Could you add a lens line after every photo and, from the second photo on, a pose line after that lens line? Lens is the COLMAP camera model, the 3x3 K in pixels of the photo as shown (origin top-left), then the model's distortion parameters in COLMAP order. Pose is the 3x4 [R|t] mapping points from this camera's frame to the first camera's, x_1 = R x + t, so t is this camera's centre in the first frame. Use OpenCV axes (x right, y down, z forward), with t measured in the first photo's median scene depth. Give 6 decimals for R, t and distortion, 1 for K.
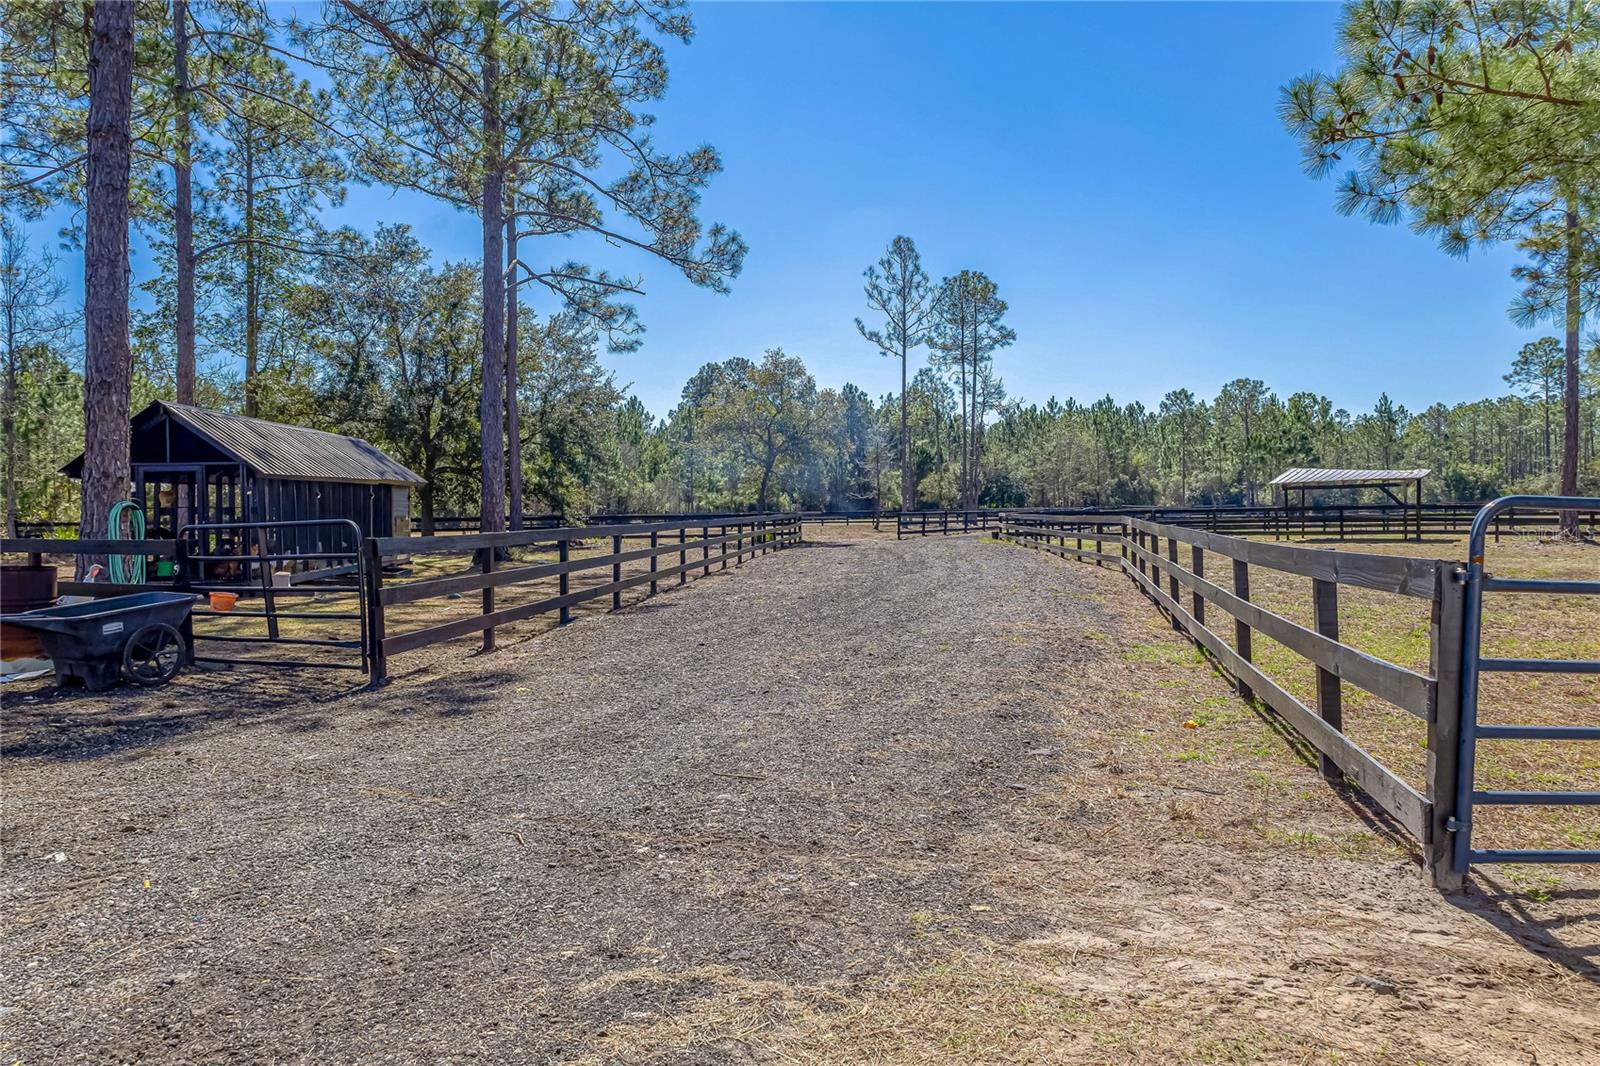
lens RADIAL K [[1083.1, 0, 802.2], [0, 1083.1, 527.8], [0, 0, 1]] dist [-0.000453, 0.001433]
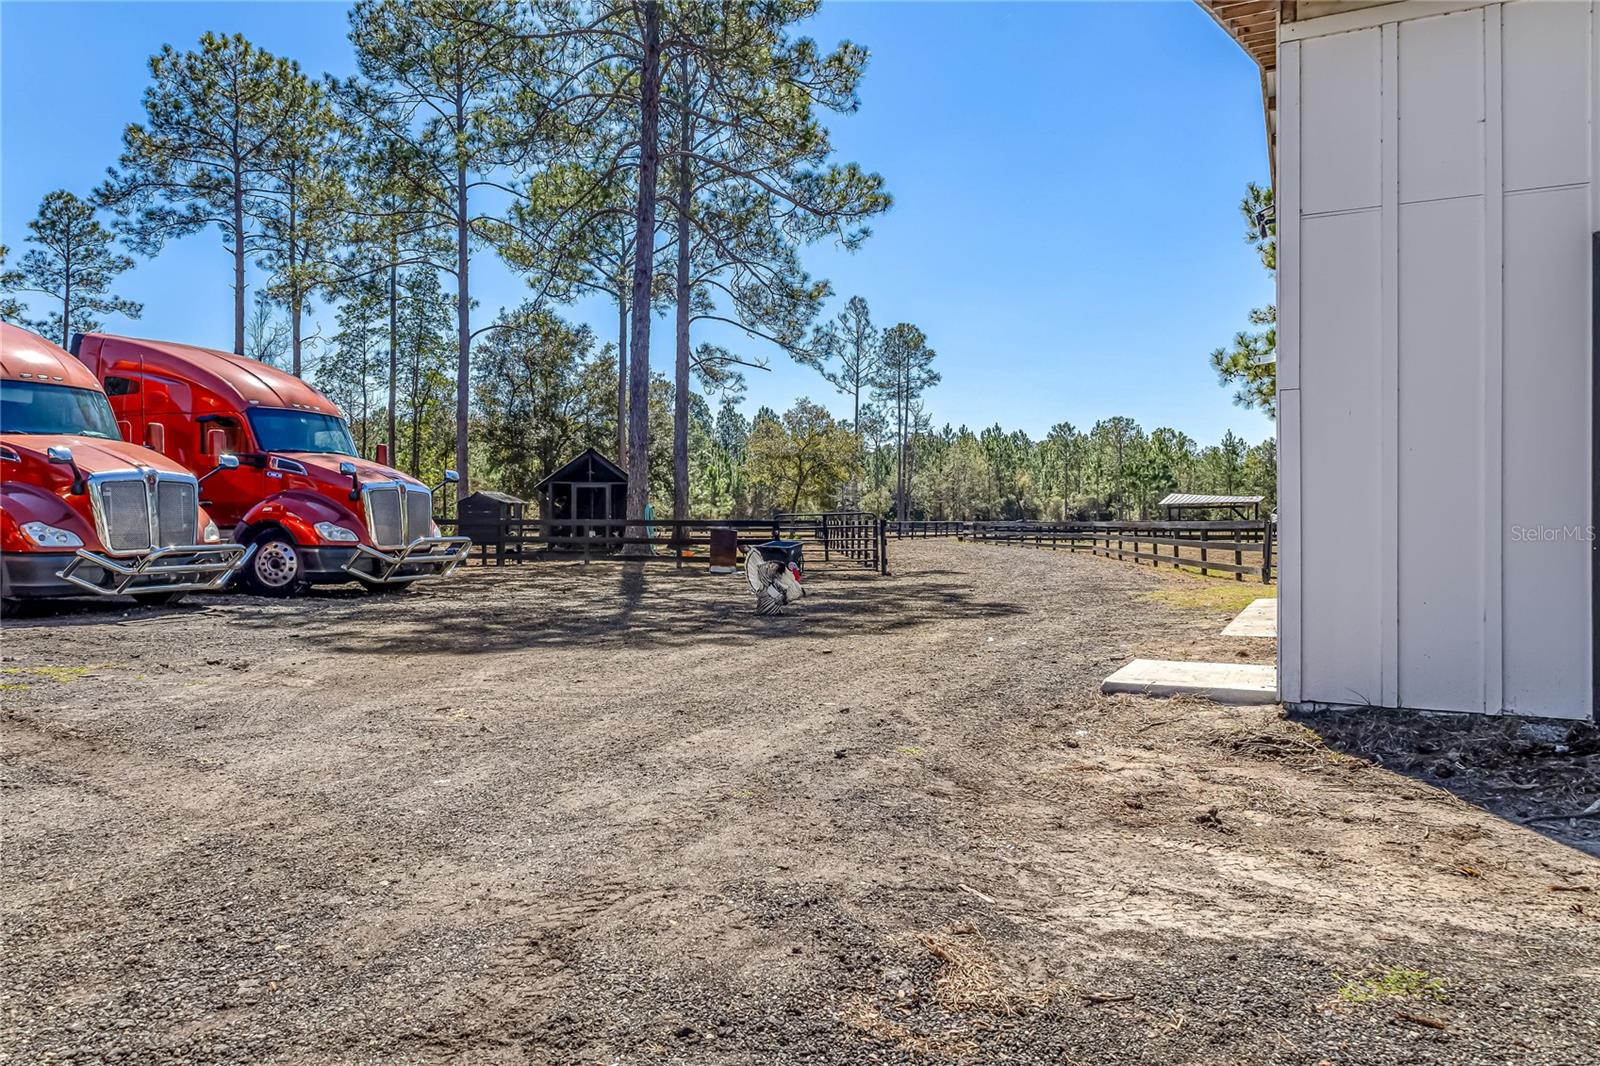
lens RADIAL K [[1083.1, 0, 798.7], [0, 1083.1, 532.0], [0, 0, 1]] dist [-0.000453, 0.001433]
pose [[0.992799, 0.013364, 0.119046, -0.101291], [-0.012264, 0.999875, -0.009966, 0.007569], [-0.119164, 0.008434, 0.992839, -0.175146]]
